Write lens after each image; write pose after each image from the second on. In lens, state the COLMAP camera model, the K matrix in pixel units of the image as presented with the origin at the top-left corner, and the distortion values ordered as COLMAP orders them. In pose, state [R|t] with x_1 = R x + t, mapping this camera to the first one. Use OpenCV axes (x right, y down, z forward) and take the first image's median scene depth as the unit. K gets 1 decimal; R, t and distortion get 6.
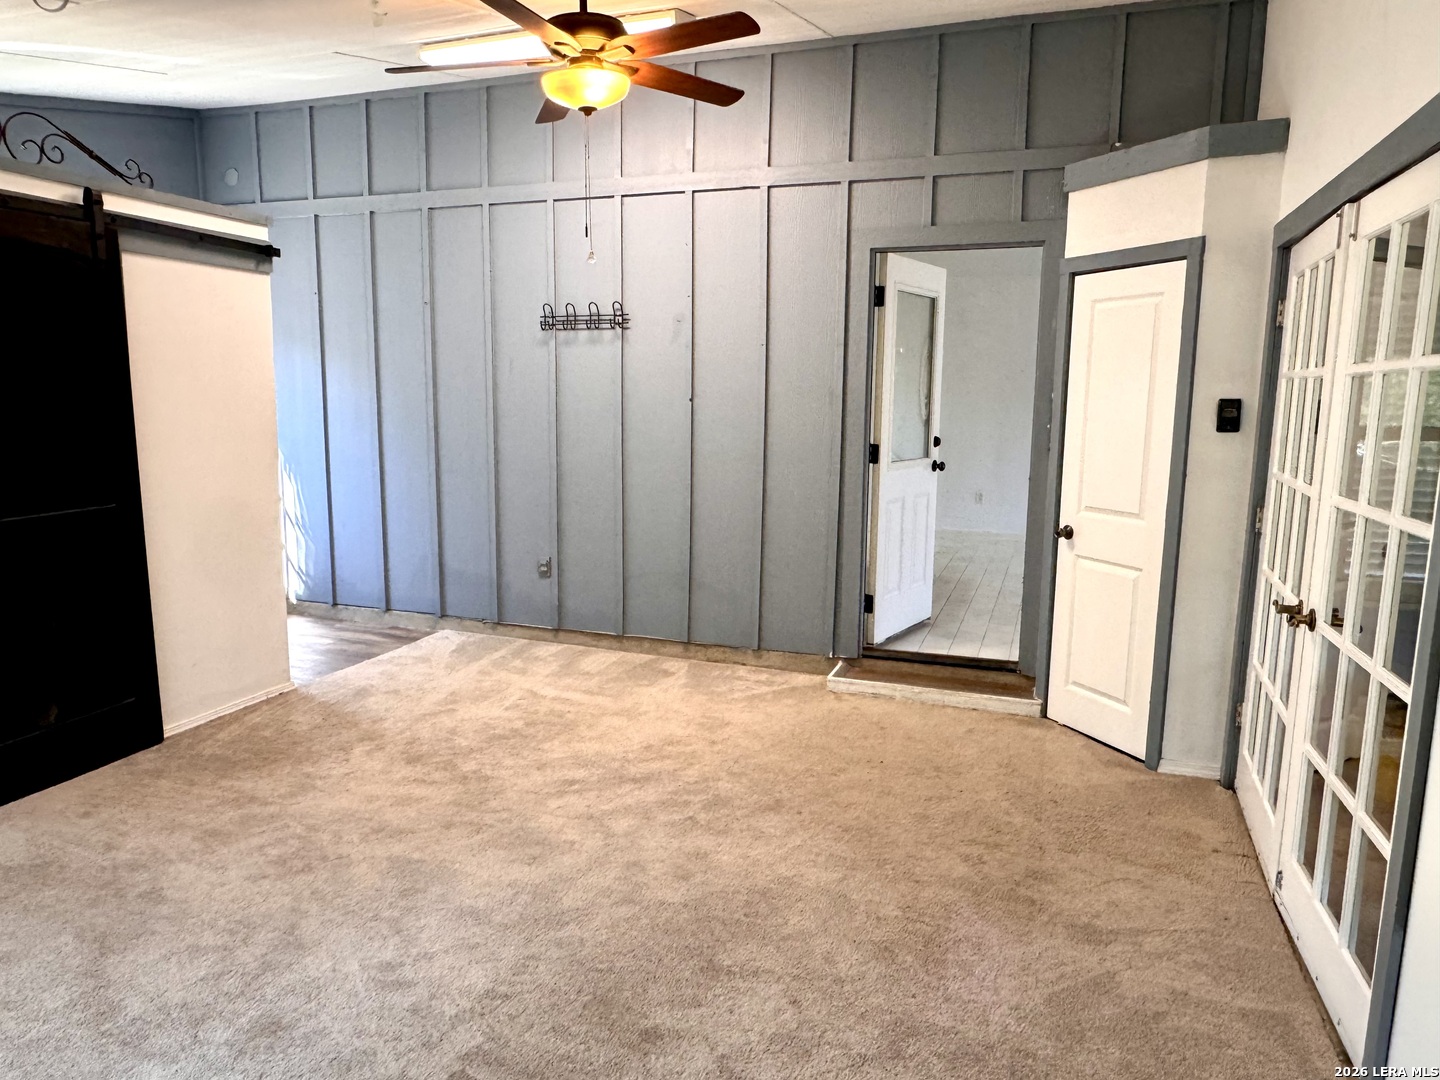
lens RADIAL K [[994.6, 0, 714.3], [0, 994.6, 538.8], [0, 0, 1]] dist [0.018930, -0.021742]
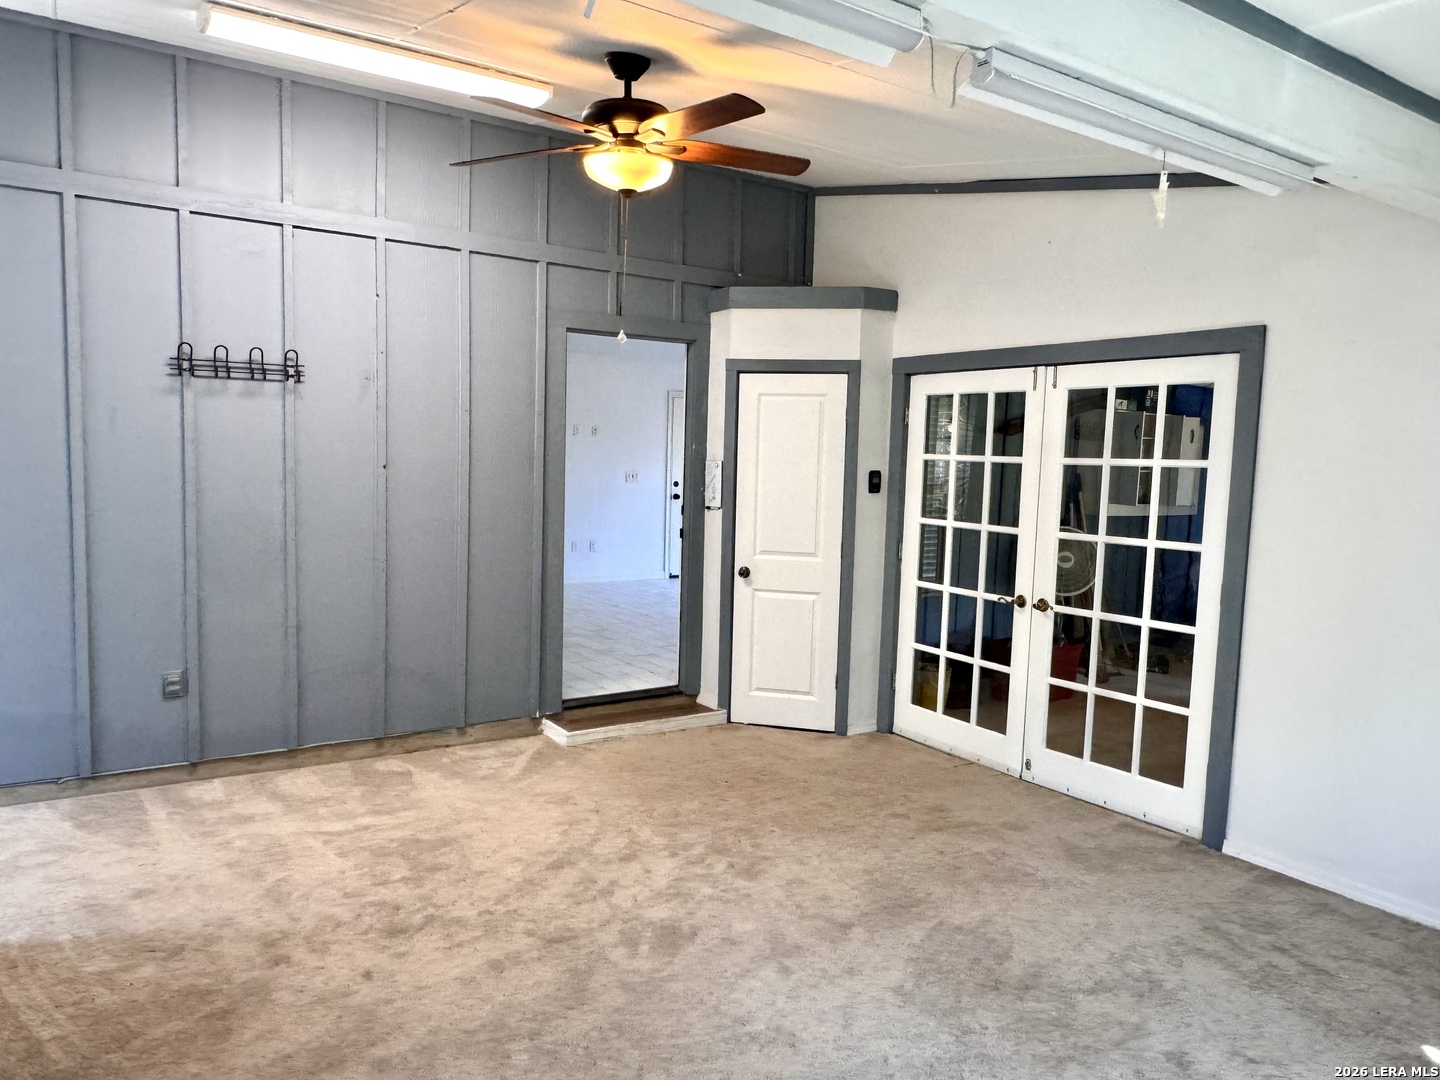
lens RADIAL K [[994.6, 0, 709.4], [0, 994.6, 545.0], [0, 0, 1]] dist [0.018930, -0.021742]
pose [[0.584792, -0.068780, 0.808262, -0.611006], [0.096810, 0.995195, 0.014644, -0.056196], [-0.805386, 0.069684, 0.588641, 0.248657]]
